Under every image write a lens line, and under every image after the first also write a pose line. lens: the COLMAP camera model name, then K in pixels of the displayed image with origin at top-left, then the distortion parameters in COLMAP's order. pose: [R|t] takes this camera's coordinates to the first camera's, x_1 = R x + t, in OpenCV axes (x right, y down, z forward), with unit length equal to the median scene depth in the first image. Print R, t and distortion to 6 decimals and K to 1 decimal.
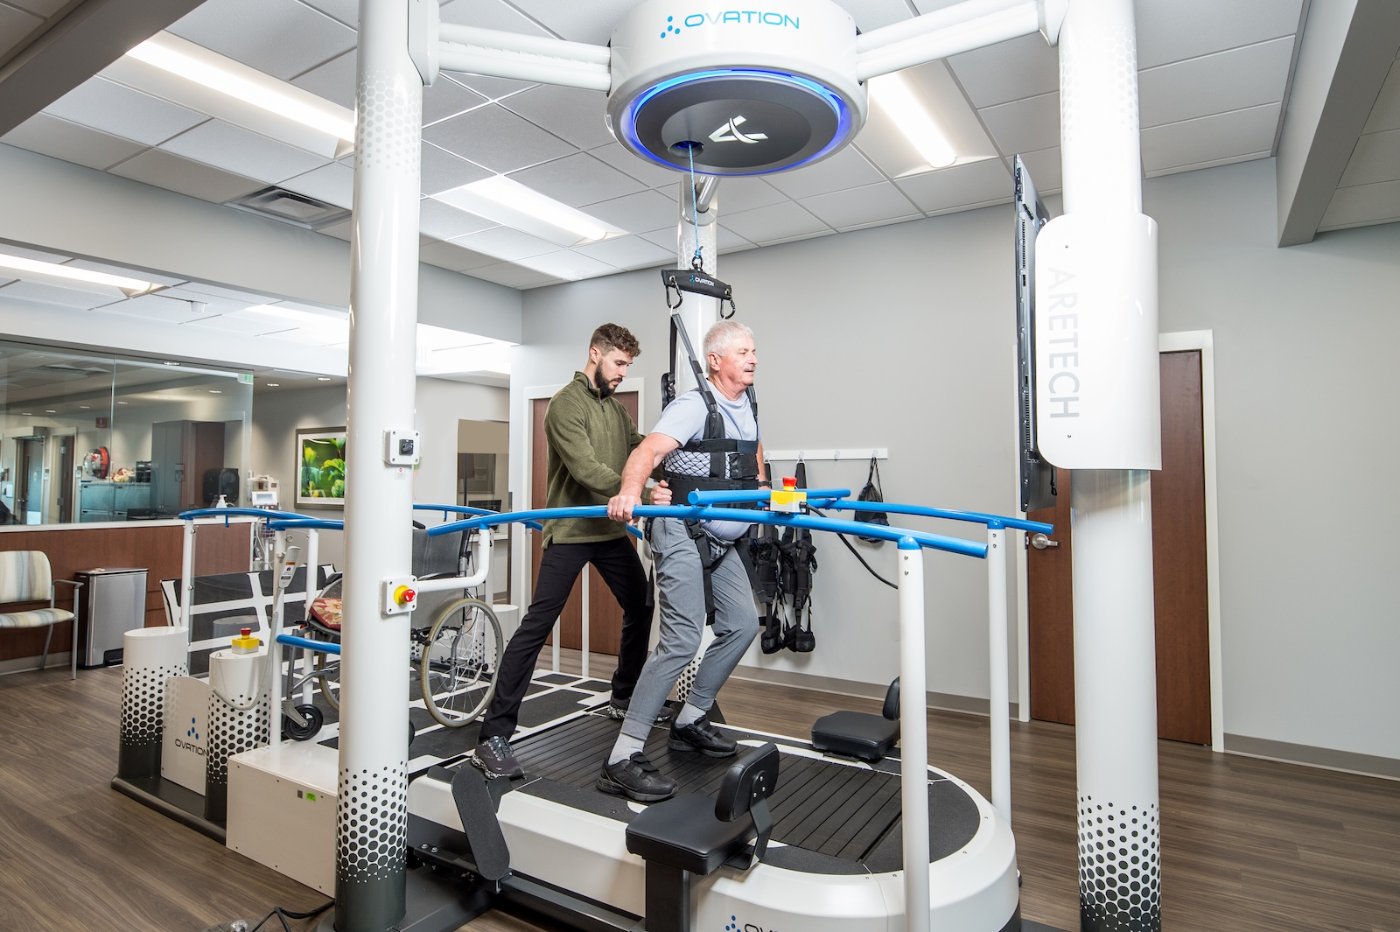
lens RADIAL K [[782.8, 0, 701.1], [0, 782.8, 436.2], [0, 0, 1]] dist [-0.006199, -0.002495]
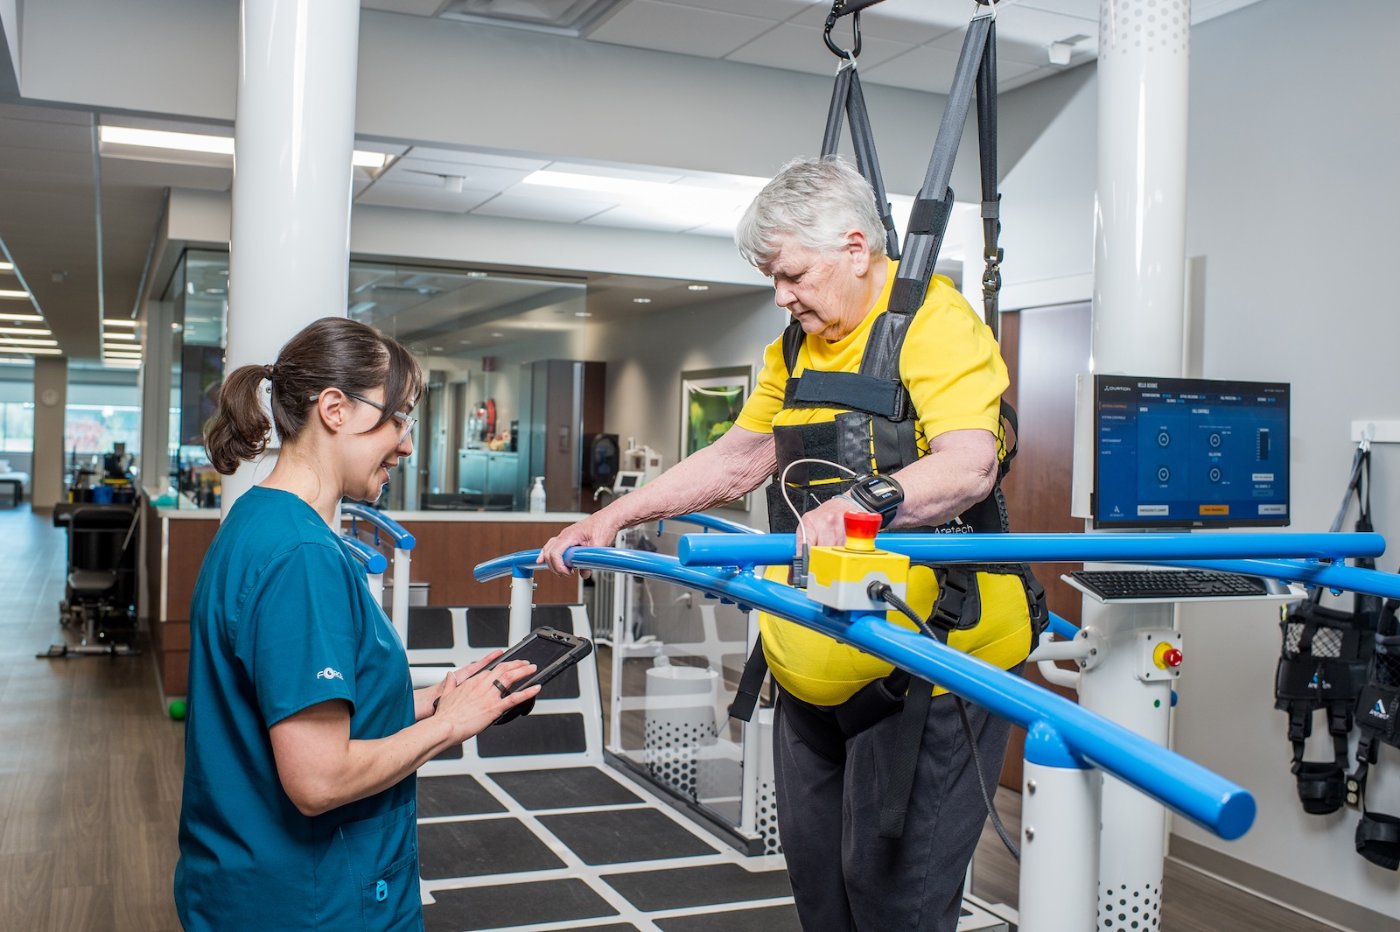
lens RADIAL K [[1386.4, 0, 700.0], [0, 1386.4, 466.0], [0, 0, 1]] dist [-0.149967, 0.260893]
pose [[0.827105, 0.031715, -0.561151, 0.309549], [0.003332, 0.998113, 0.061321, -0.006395], [0.562037, -0.052589, 0.825439, 0.321293]]
